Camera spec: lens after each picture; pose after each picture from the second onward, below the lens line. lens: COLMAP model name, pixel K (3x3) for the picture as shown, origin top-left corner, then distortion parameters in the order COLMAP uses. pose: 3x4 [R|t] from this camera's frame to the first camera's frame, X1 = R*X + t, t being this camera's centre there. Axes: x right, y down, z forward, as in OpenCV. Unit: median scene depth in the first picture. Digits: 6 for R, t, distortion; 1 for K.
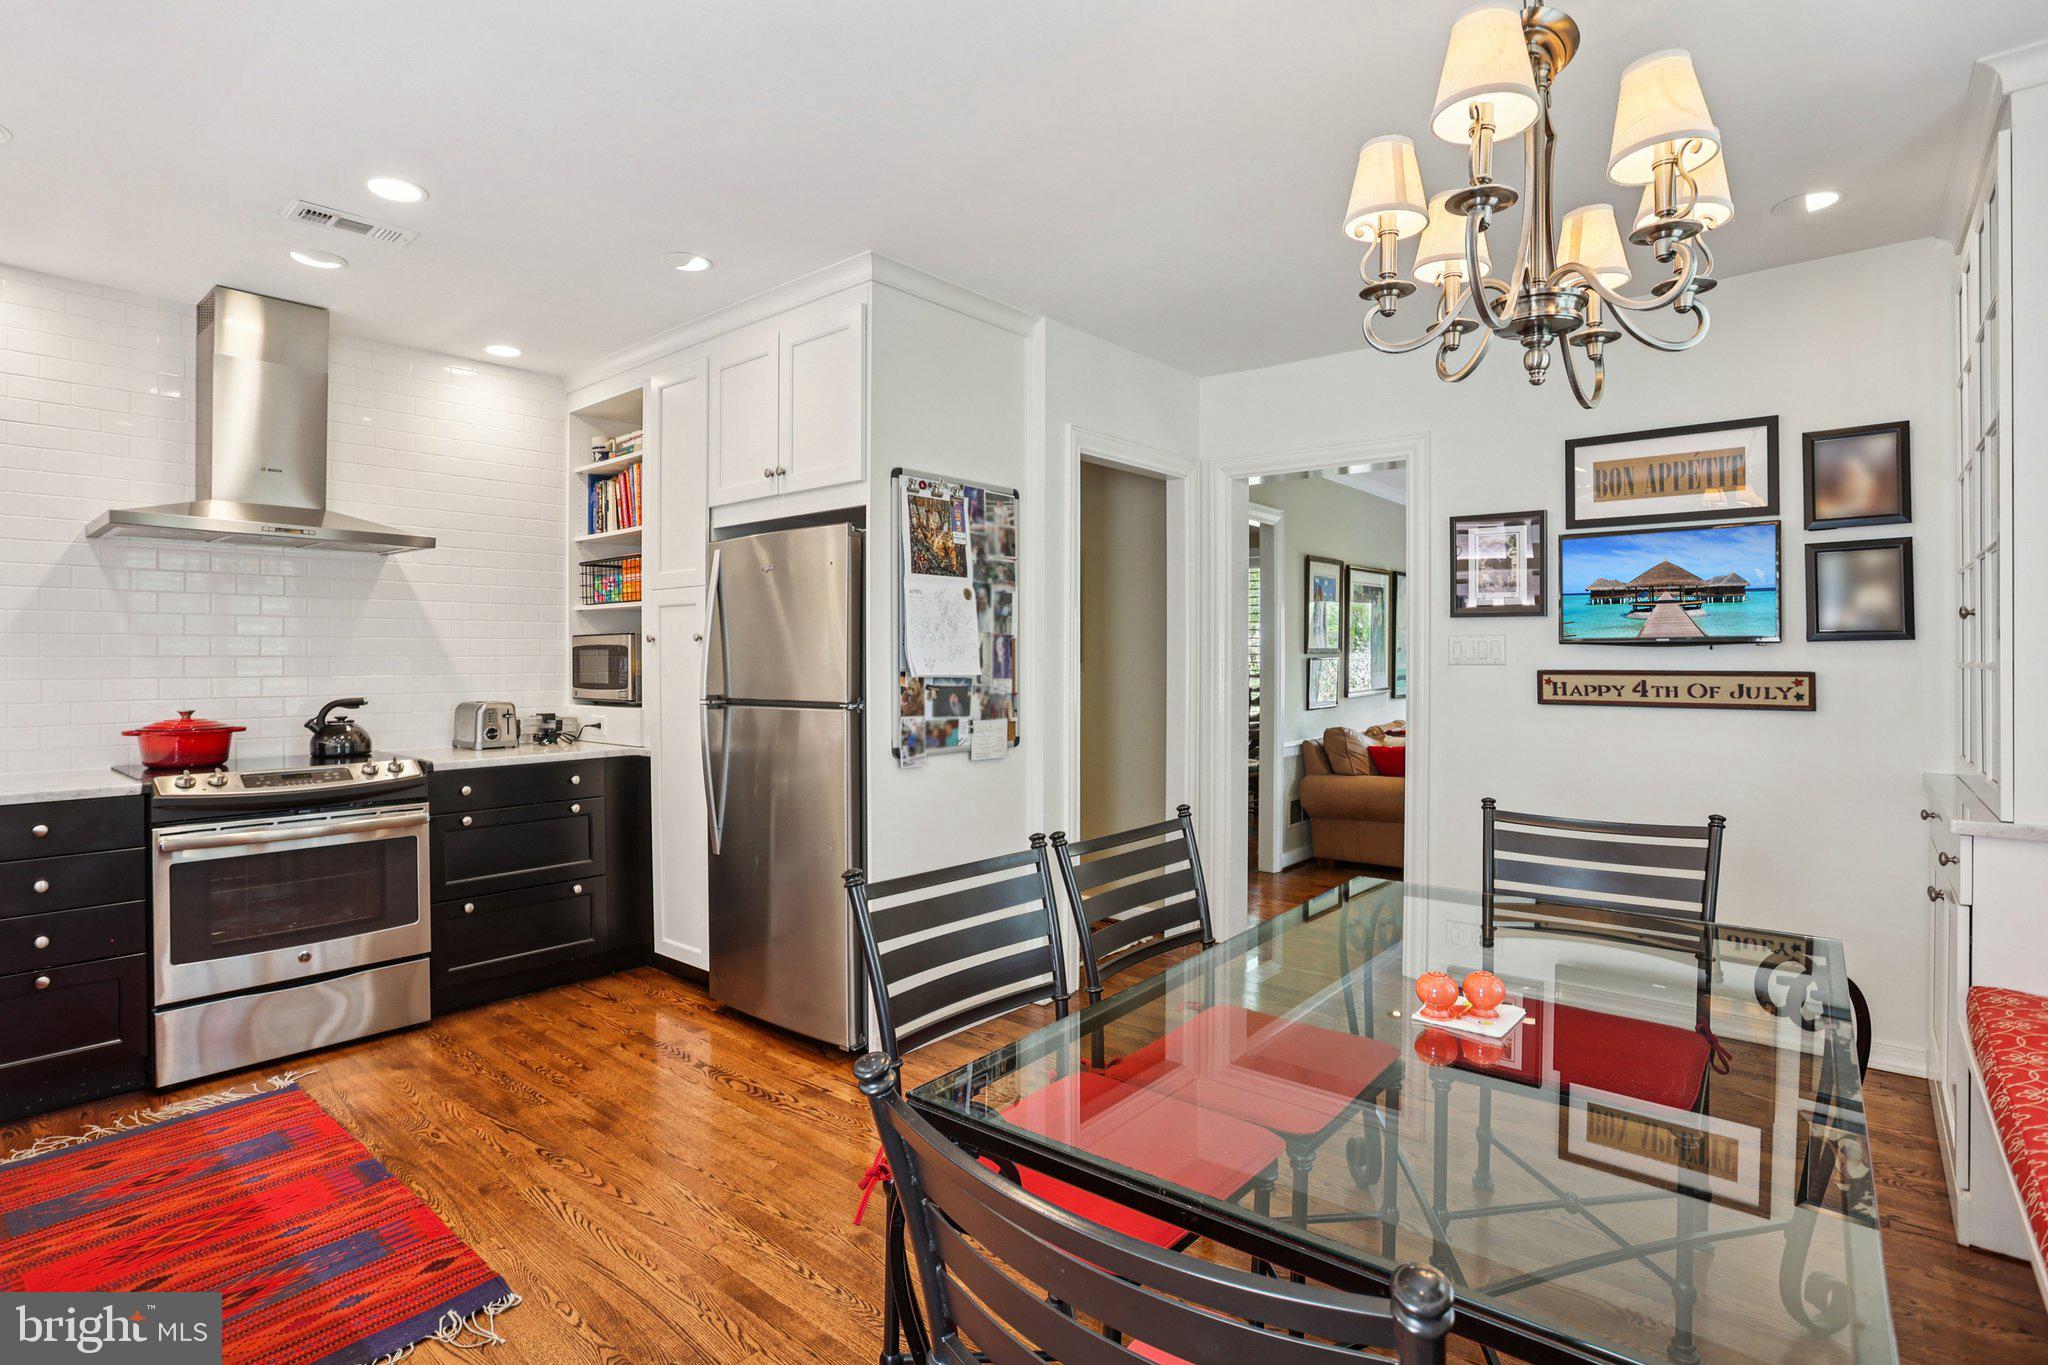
lens RADIAL K [[1016.8, 0, 1004.4], [0, 1016.8, 655.6], [0, 0, 1]] dist [-0.078833, 0.036976]
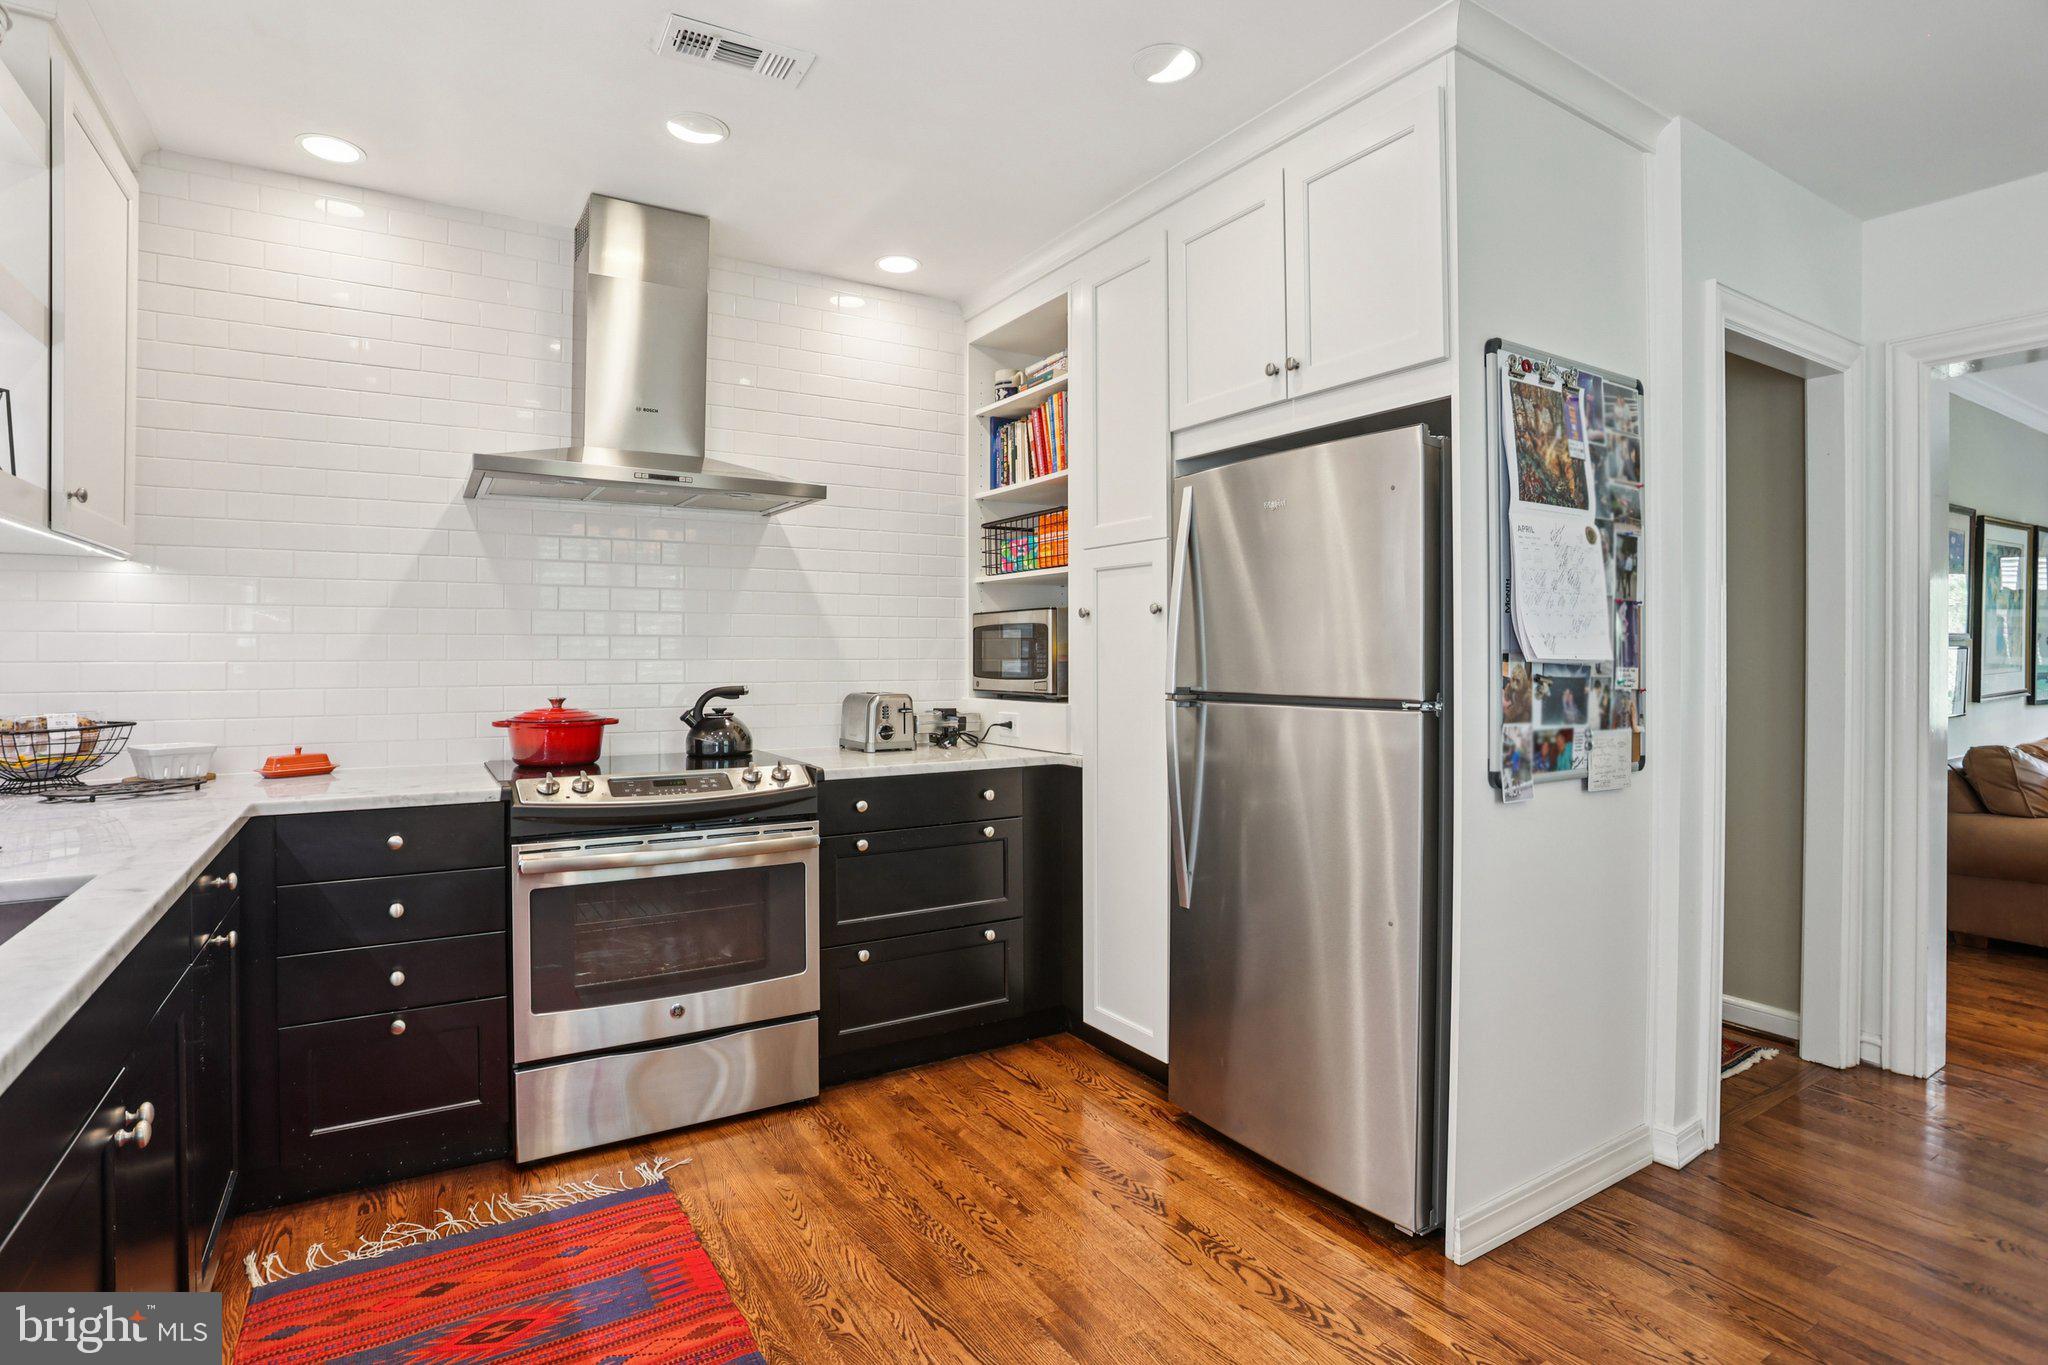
lens RADIAL K [[1013.9, 0, 1021.0], [0, 1013.9, 641.1], [0, 0, 1]] dist [-0.092898, 0.059564]
pose [[0.955465, -0.000419, -0.295105, -0.195460], [-0.002681, 0.999945, -0.010099, 0.014083], [0.295094, 0.010440, 0.955411, 0.290326]]
